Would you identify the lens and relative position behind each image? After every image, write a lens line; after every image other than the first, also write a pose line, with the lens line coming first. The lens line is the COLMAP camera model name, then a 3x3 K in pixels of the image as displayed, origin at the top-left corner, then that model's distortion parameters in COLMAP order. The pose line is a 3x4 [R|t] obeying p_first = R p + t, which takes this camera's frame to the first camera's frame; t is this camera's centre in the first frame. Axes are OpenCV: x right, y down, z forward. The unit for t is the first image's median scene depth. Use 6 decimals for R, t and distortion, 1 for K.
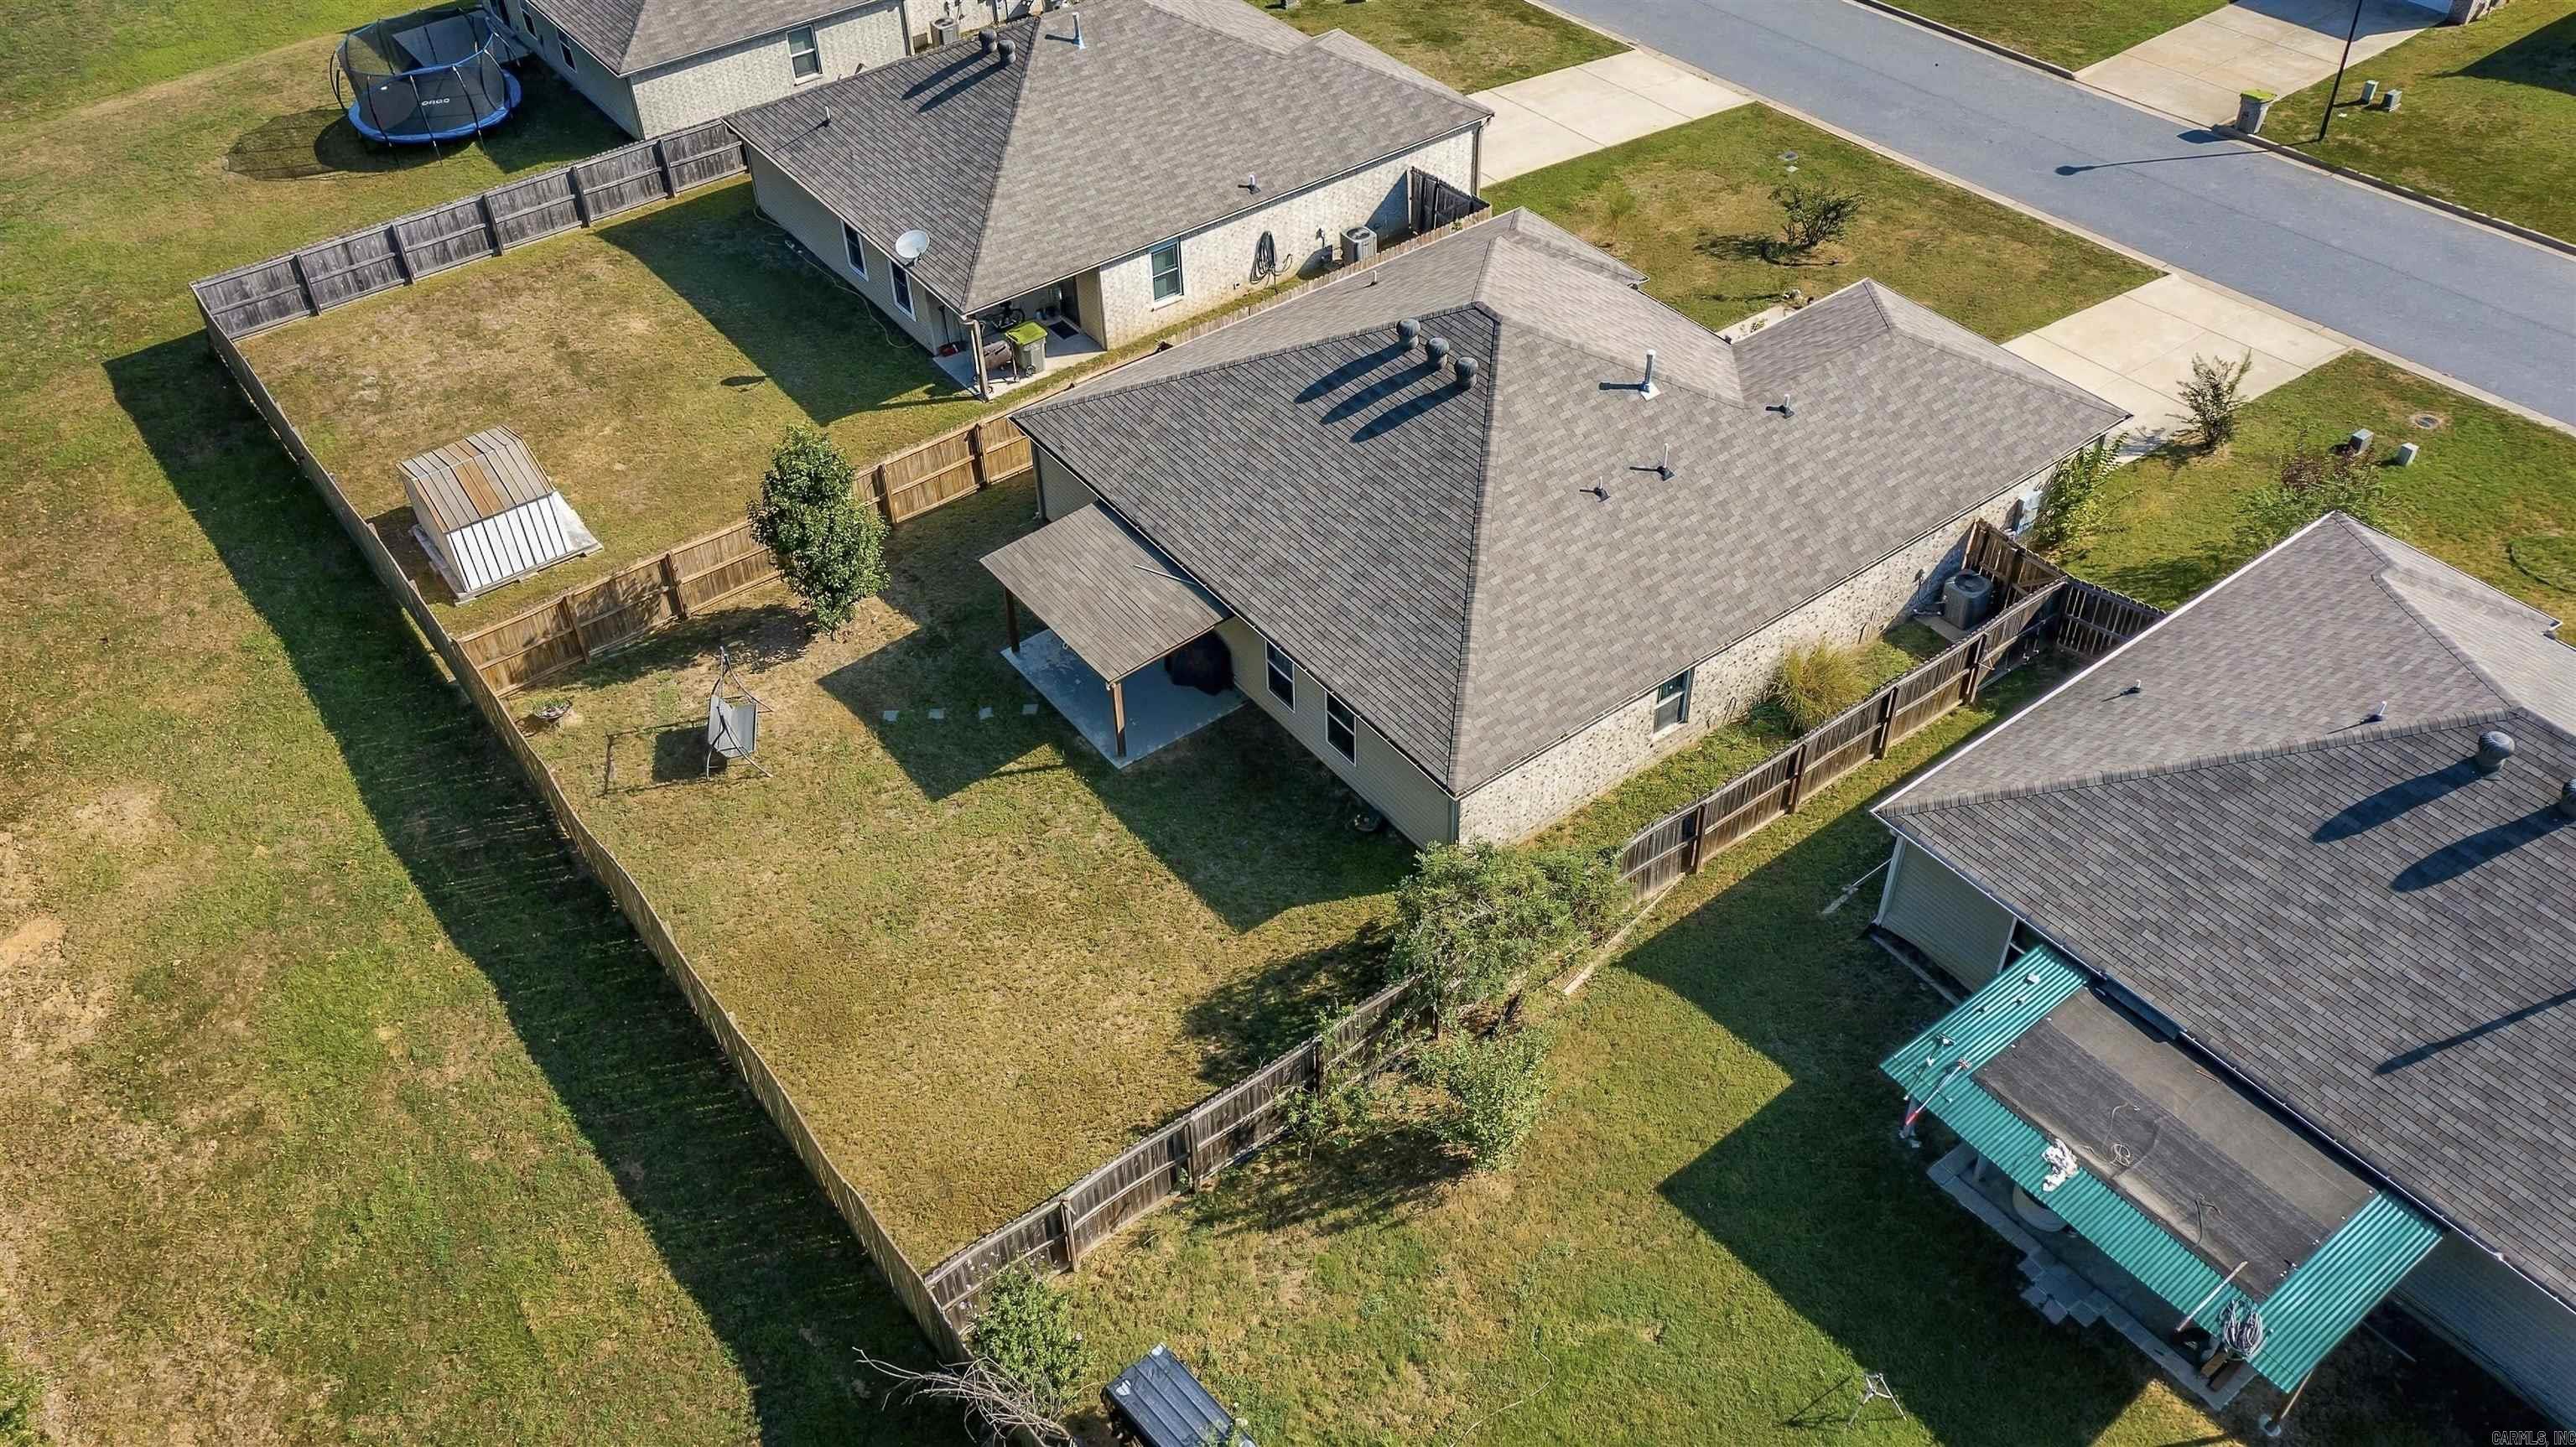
lens RADIAL K [[2061.2, 0, 1296.1], [0, 2061.2, 709.7], [0, 0, 1]] dist [0.008794, 0.010129]
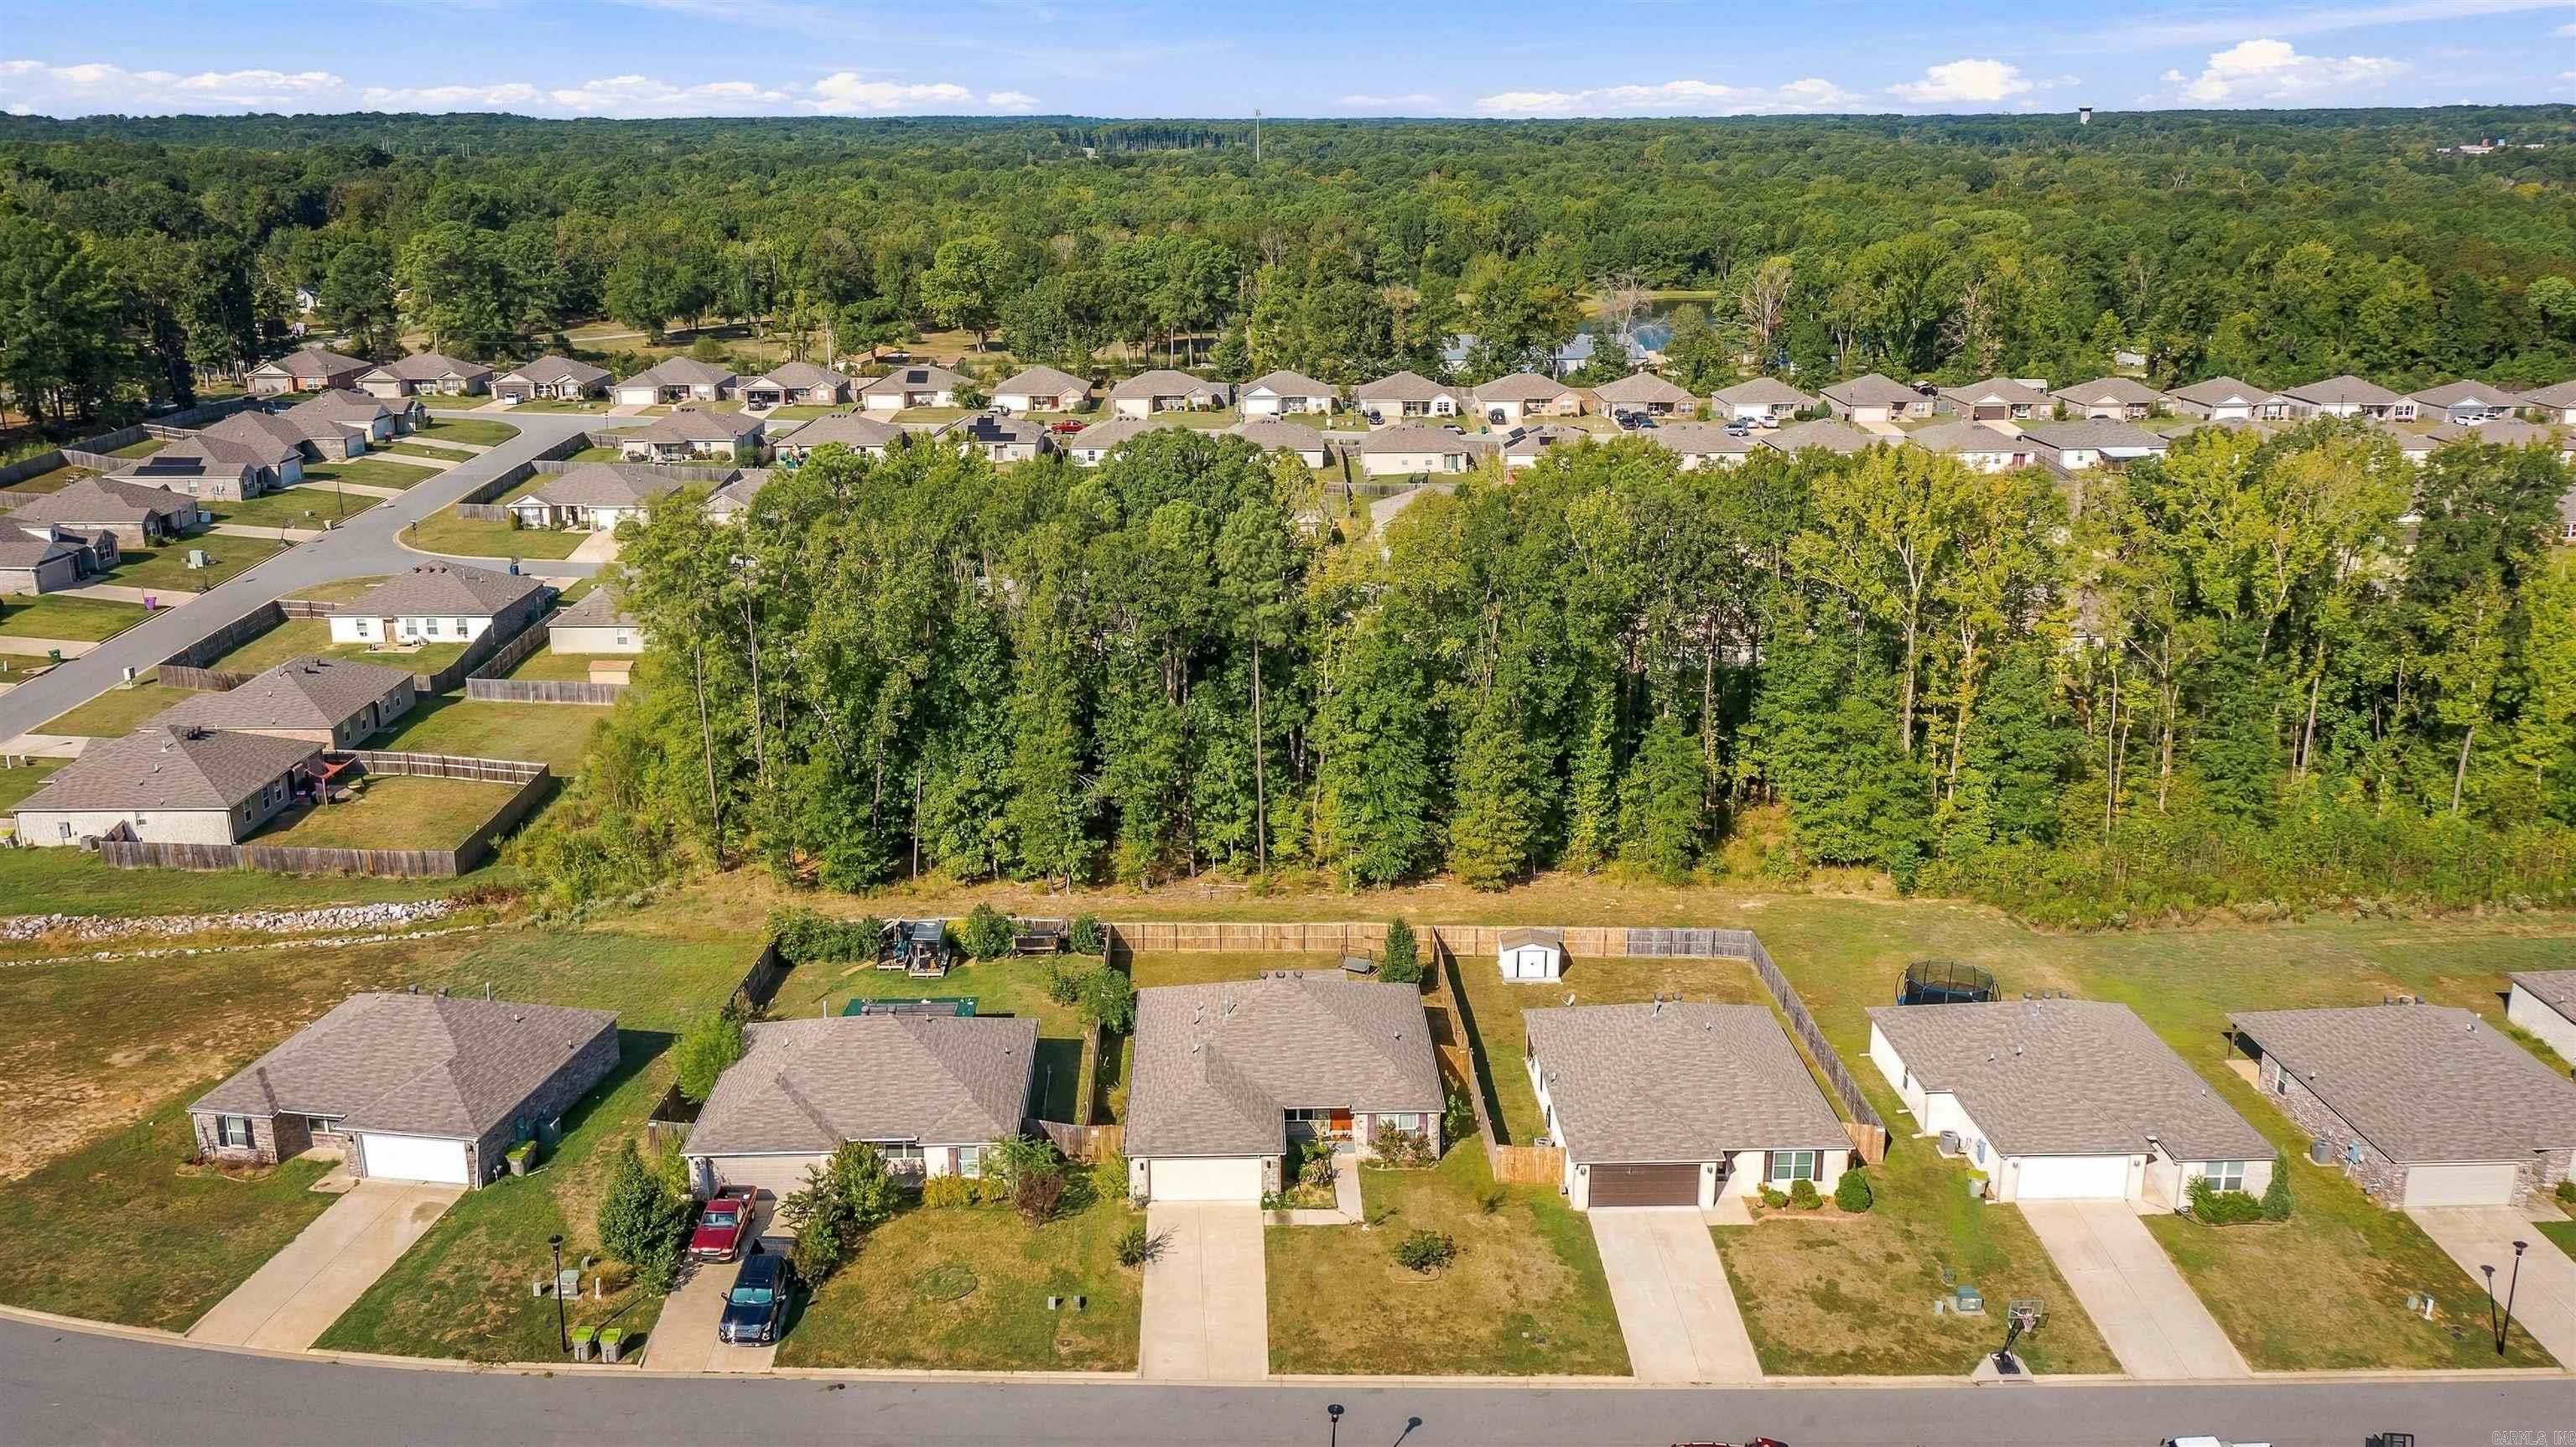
lens RADIAL K [[2061.2, 0, 1296.1], [0, 2061.2, 709.7], [0, 0, 1]] dist [0.008794, 0.010129]
pose [[-0.573895, 0.241917, -0.782382, 1.681888], [-0.537283, 0.609784, 0.582658, -1.593092], [0.618039, 0.754745, -0.219973, 1.117203]]
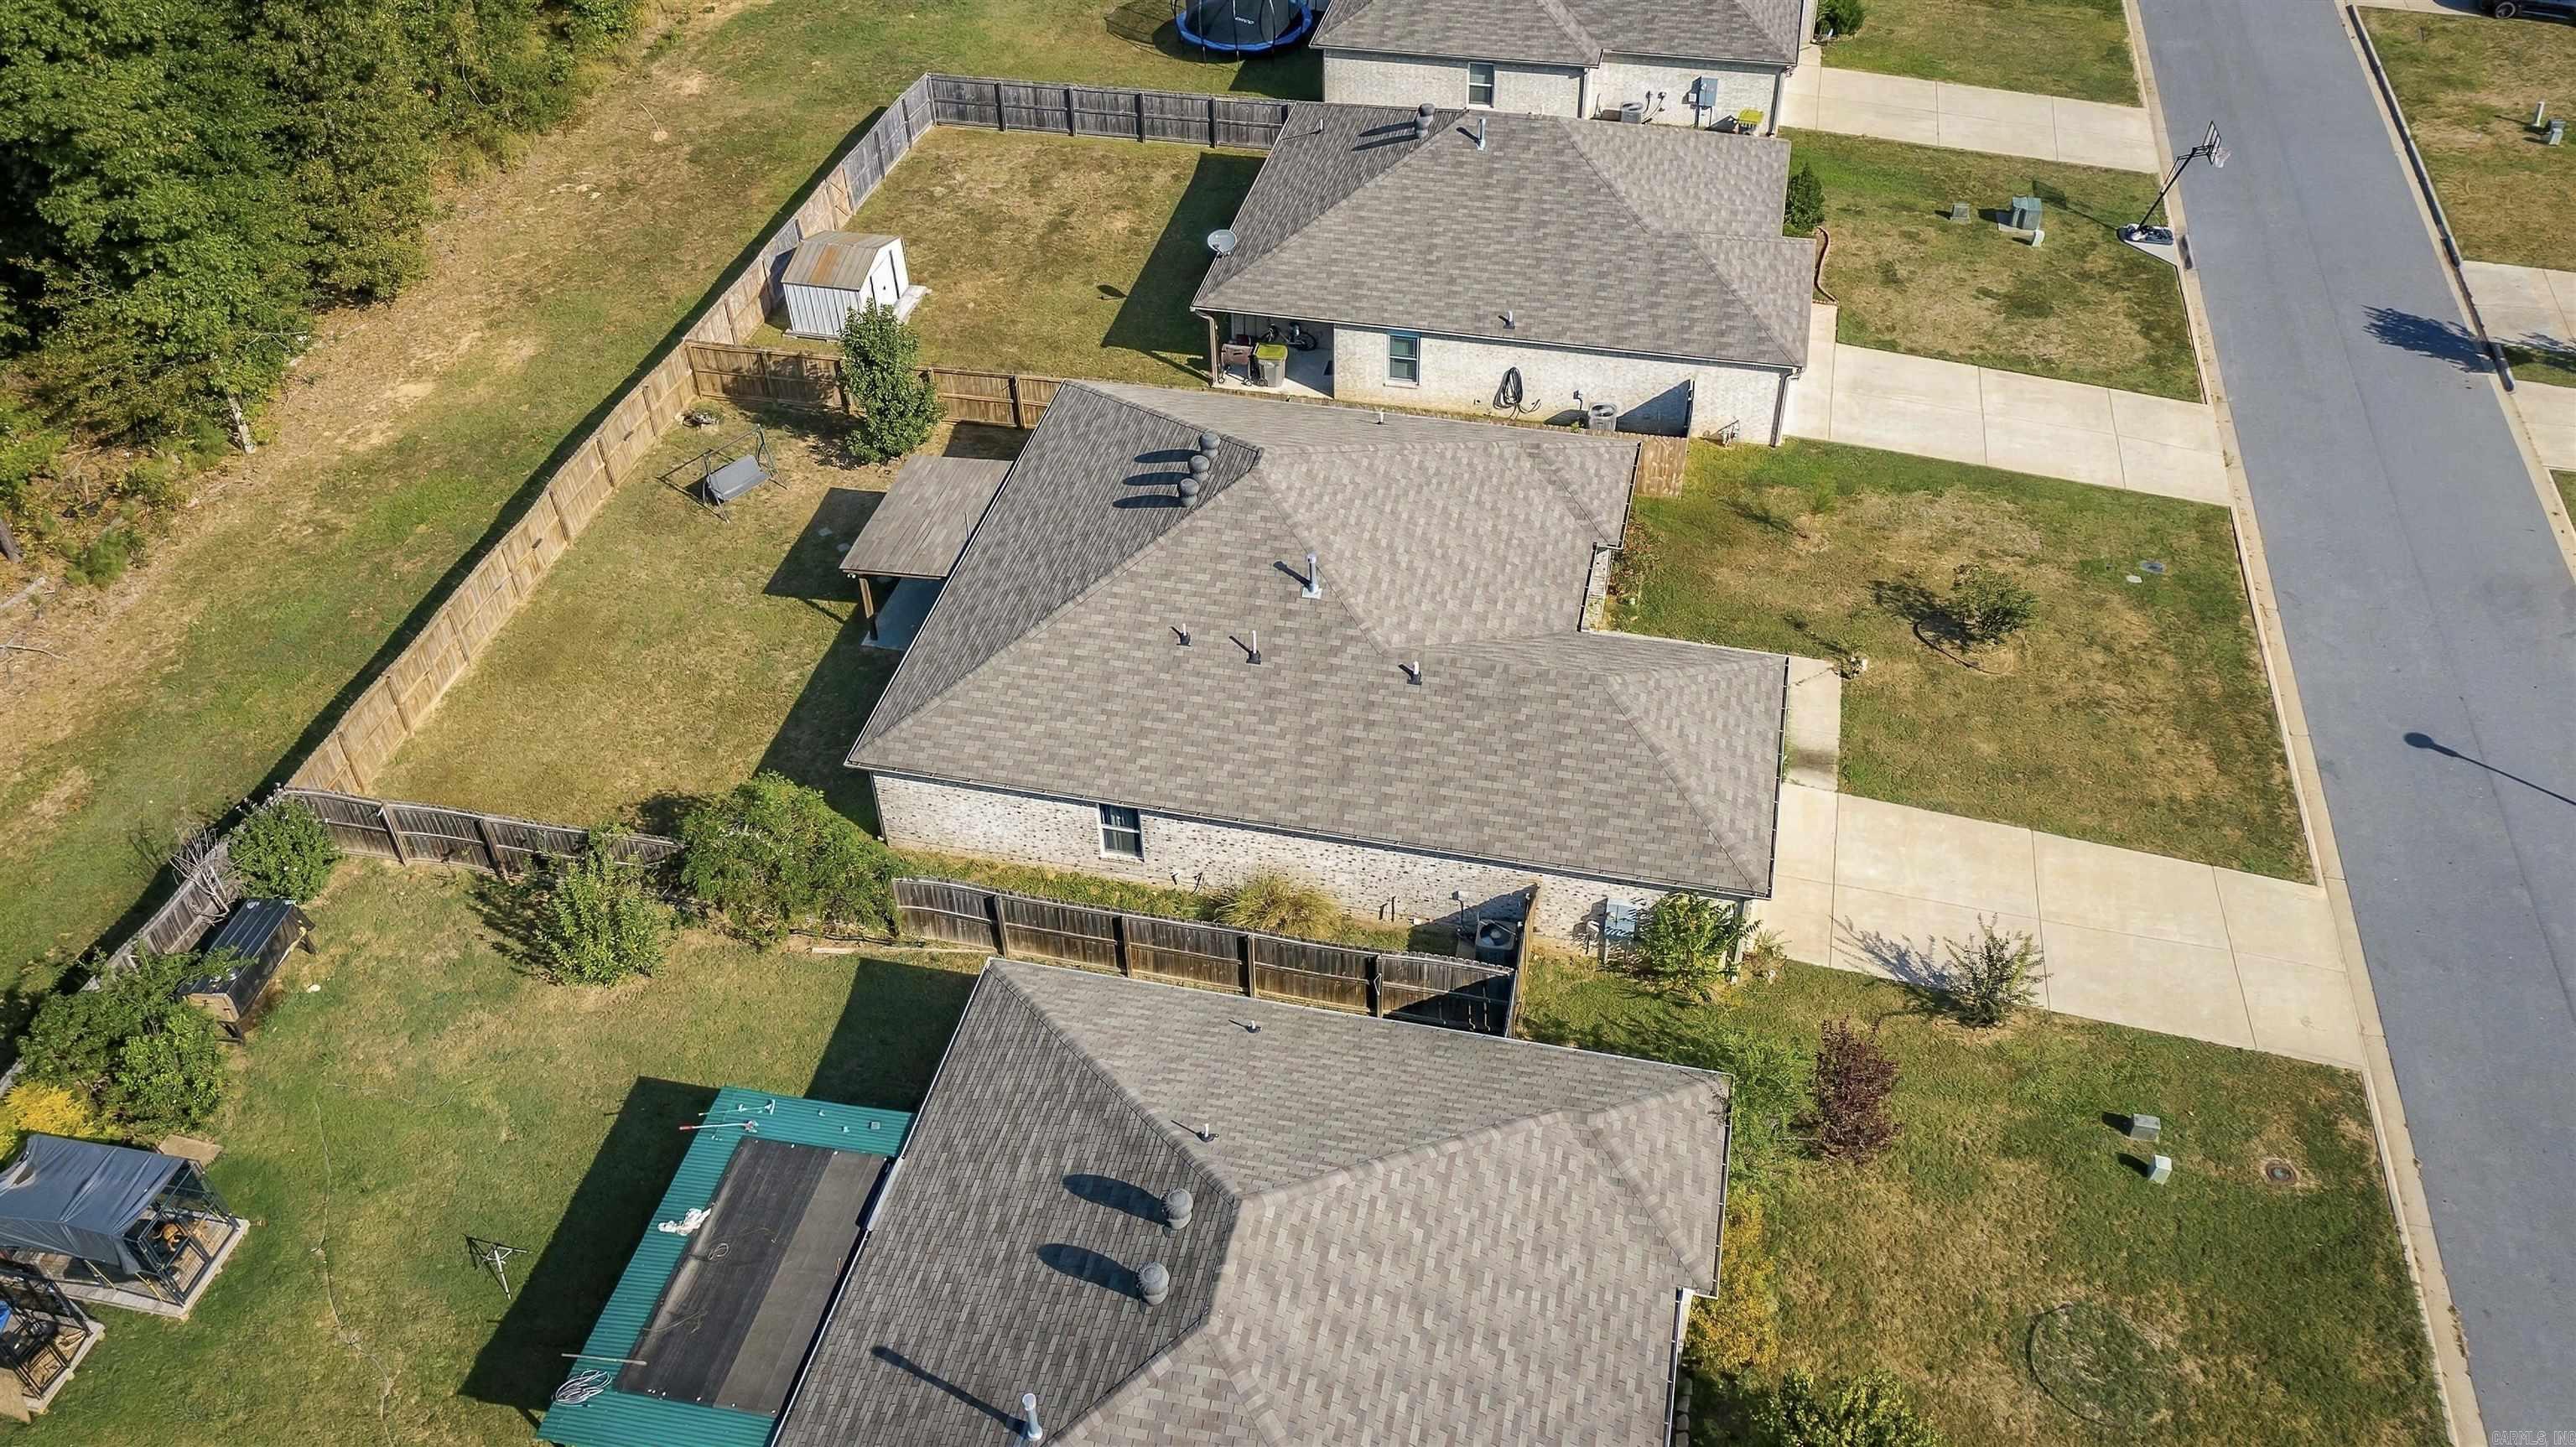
lens RADIAL K [[2056.5, 0, 1288.0], [0, 2056.5, 723.5], [0, 0, 1]] dist [0.004599, 0.003259]
pose [[0.645915, 0.511396, -0.566805, 0.668213], [-0.504033, 0.843310, 0.186490, -0.242199], [0.573363, 0.165232, 0.802467, 0.139295]]
